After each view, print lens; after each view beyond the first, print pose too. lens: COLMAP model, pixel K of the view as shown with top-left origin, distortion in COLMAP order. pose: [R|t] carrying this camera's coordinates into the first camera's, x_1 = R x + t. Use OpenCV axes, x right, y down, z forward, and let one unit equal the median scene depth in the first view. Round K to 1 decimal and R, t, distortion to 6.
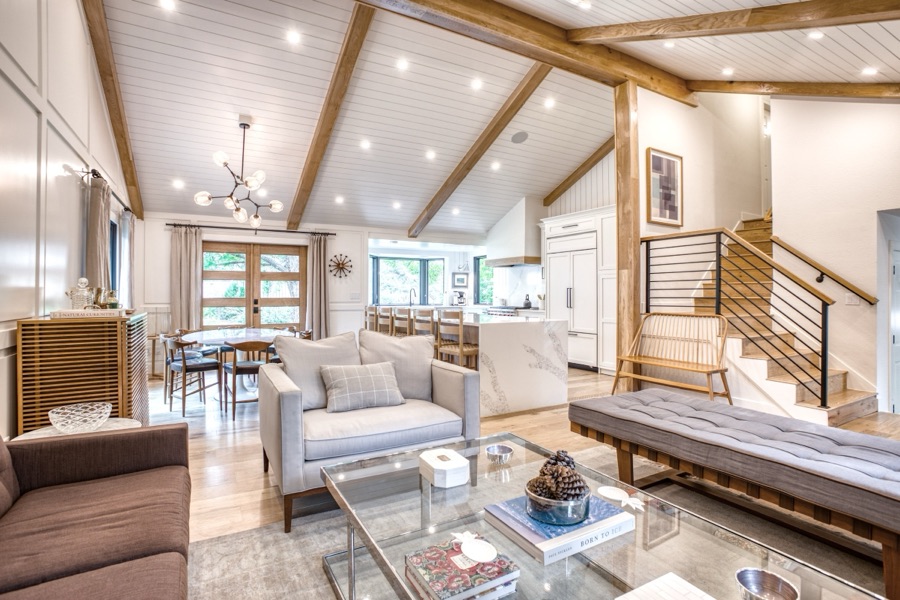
lens RADIAL K [[443.4, 0, 452.2], [0, 443.4, 291.2], [0, 0, 1]] dist [-0.074692, 0.033351]
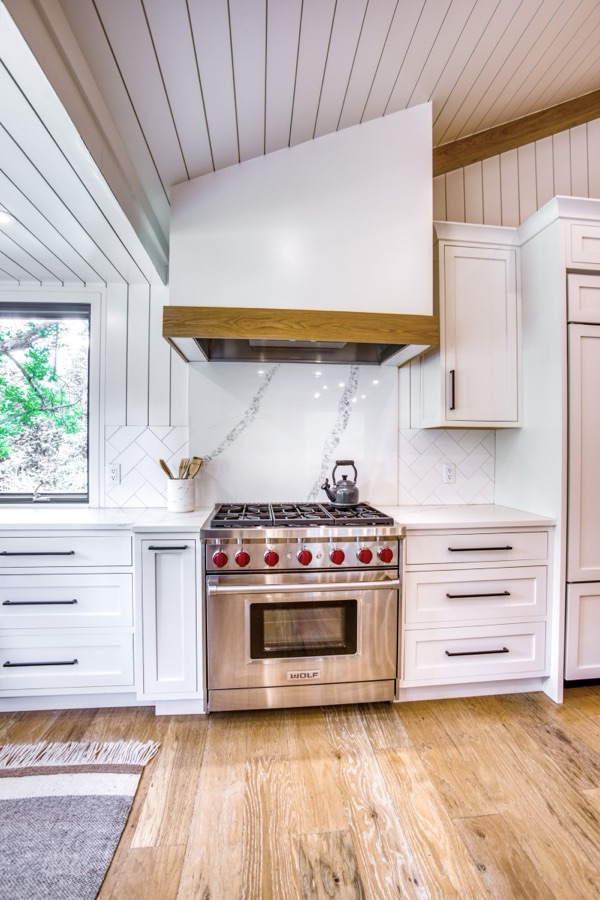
lens RADIAL K [[443.4, 0, 303.3], [0, 443.4, 449.0], [0, 0, 1]] dist [-0.074692, 0.033351]
pose [[0.395630, -0.000869, 0.918410, -0.119260], [-0.006573, 0.999971, 0.003778, -0.001551], [-0.918387, -0.007531, 0.395613, 1.087483]]
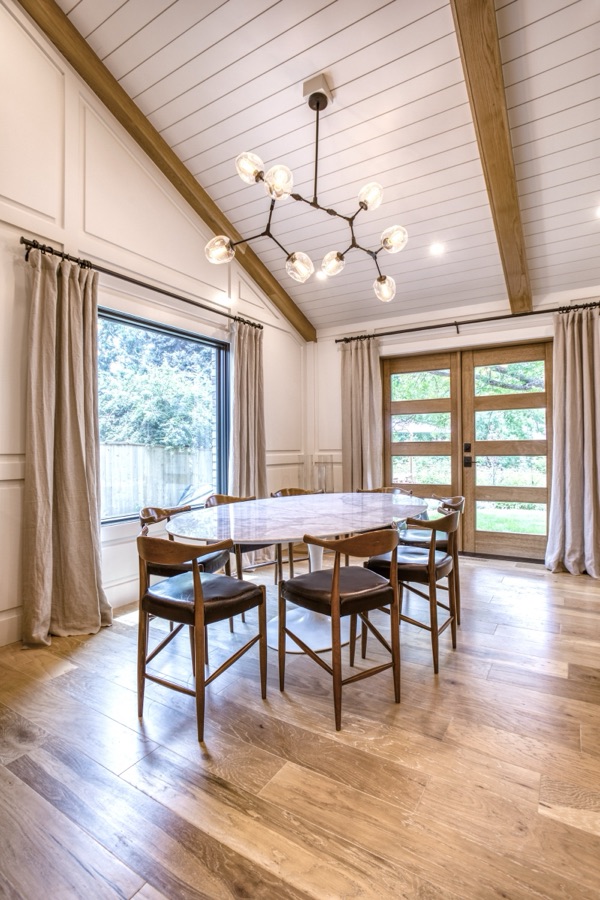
lens RADIAL K [[443.4, 0, 302.2], [0, 443.4, 452.0], [0, 0, 1]] dist [-0.074692, 0.033351]
pose [[0.470758, 0.000557, -0.882262, -0.028742], [0.014362, 0.999862, 0.008295, 0.021823], [0.882146, -0.016576, 0.470685, 0.525460]]
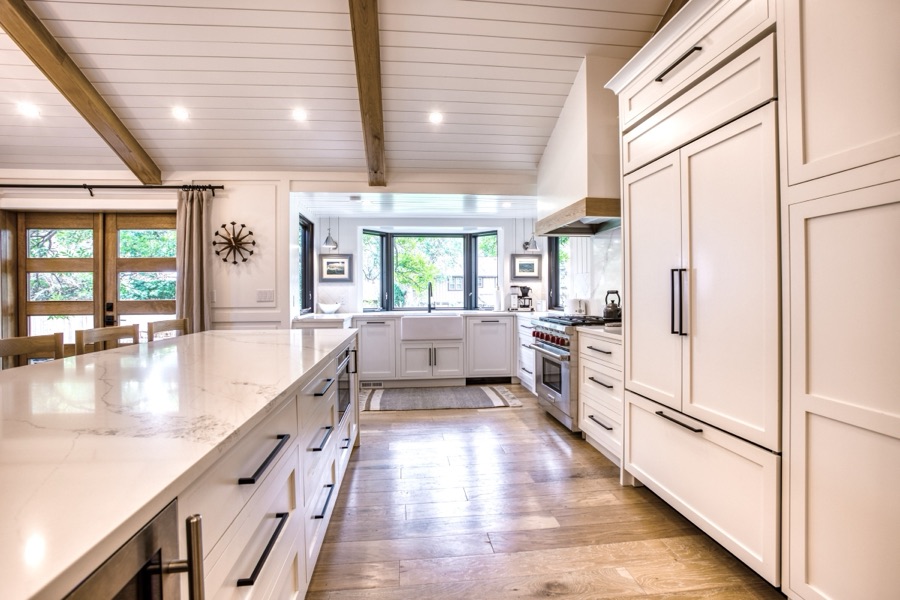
lens RADIAL K [[443.4, 0, 446.9], [0, 443.4, 296.2], [0, 0, 1]] dist [-0.074692, 0.033351]
pose [[0.914815, -0.004232, -0.403851, 0.233669], [0.011180, 0.999827, 0.014850, 0.005188], [0.403719, -0.018100, 0.914704, 0.644303]]
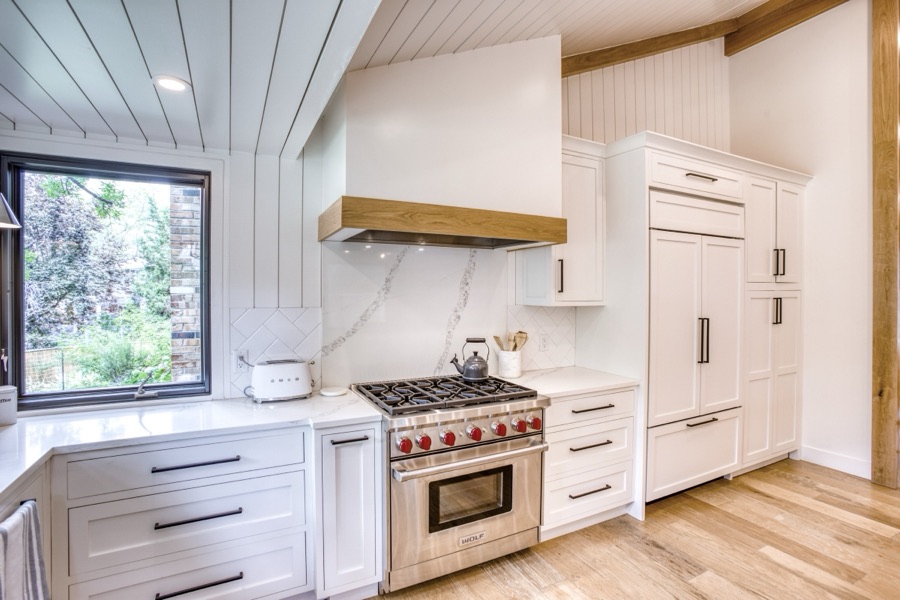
lens RADIAL K [[443.4, 0, 449.1], [0, 443.4, 295.3], [0, 0, 1]] dist [-0.074692, 0.033351]
pose [[0.039178, -0.010977, 0.999172, -0.170527], [-0.006274, 0.999917, 0.011231, -0.032078], [-0.999213, -0.006709, 0.039106, 1.200239]]
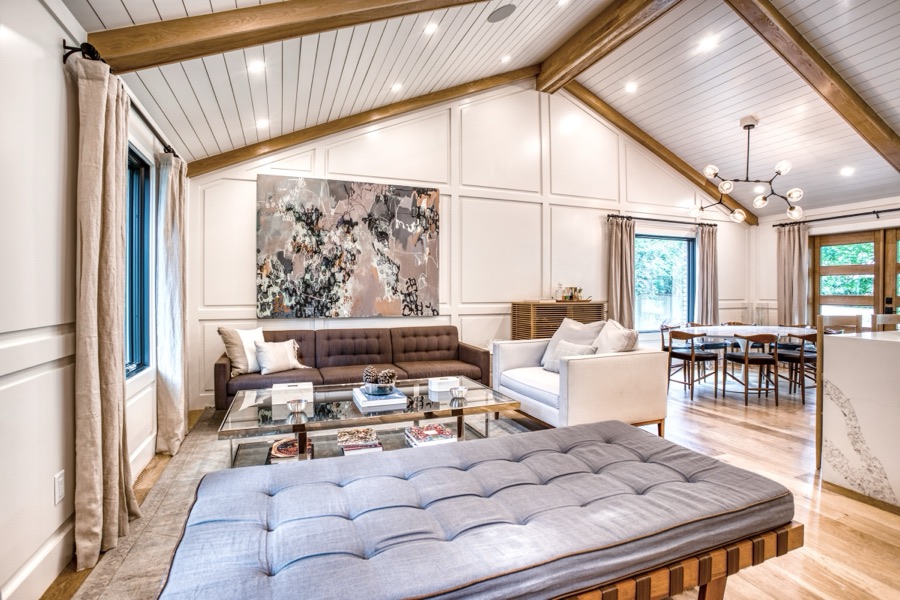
lens RADIAL K [[443.4, 0, 445.7], [0, 443.4, 291.5], [0, 0, 1]] dist [-0.074692, 0.033351]
pose [[-0.150580, 0.001006, -0.988597, 0.450581], [0.002854, 0.999996, 0.000583, 0.004184], [0.988594, -0.002734, -0.150582, 0.314164]]
